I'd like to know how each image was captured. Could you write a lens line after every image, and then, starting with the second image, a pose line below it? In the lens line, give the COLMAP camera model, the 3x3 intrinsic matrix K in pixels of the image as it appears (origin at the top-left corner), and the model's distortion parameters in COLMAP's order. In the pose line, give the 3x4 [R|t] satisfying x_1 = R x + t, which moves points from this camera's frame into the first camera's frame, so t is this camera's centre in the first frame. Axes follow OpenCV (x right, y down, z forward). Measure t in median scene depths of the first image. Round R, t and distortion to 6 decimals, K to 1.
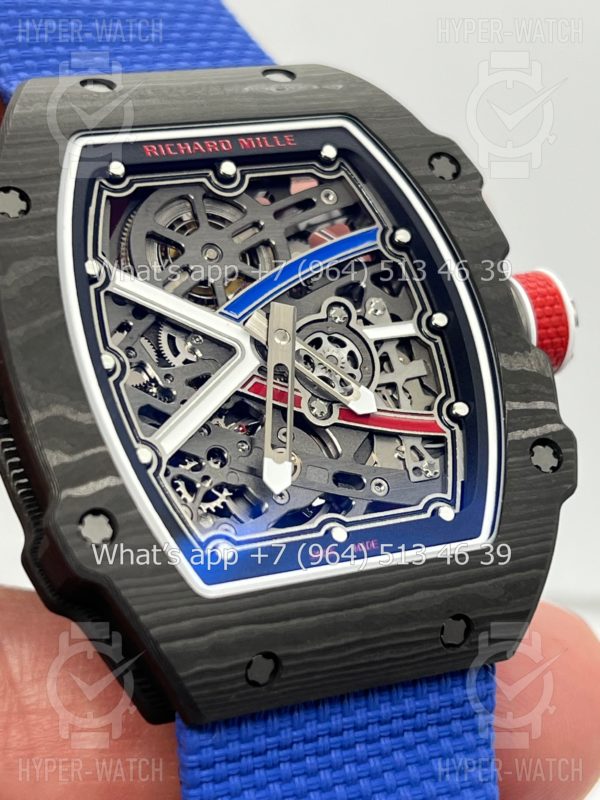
lens RADIAL K [[1905.5, 0, 301.2], [0, 1905.5, 402.9], [0, 0, 1]] dist [0.192255, 0.000000]
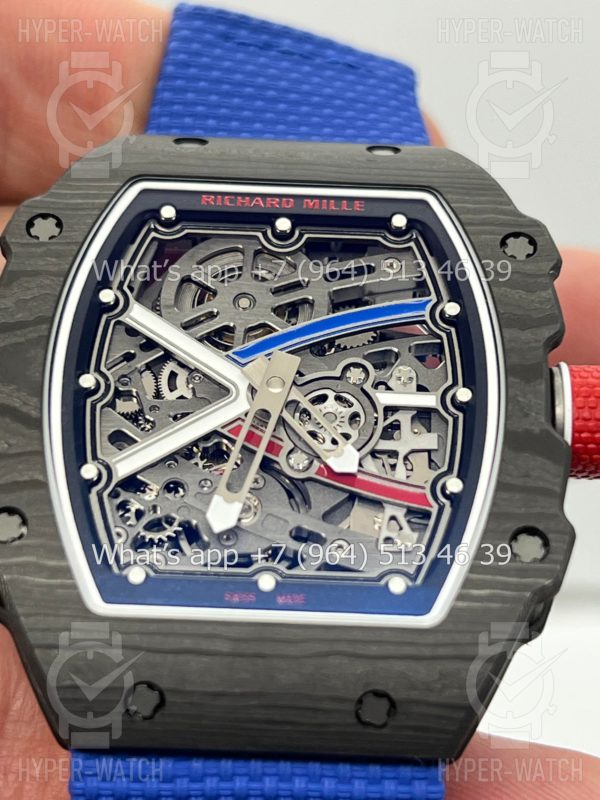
lens RADIAL K [[1905.5, 0, 301.9], [0, 1905.5, 396.1], [0, 0, 1]] dist [0.192255, 0.000000]
pose [[0.899436, 0.094816, -0.426644, 0.413150], [-0.161900, 0.979019, -0.123737, 0.088635], [0.405960, 0.180368, 0.895915, 0.130753]]
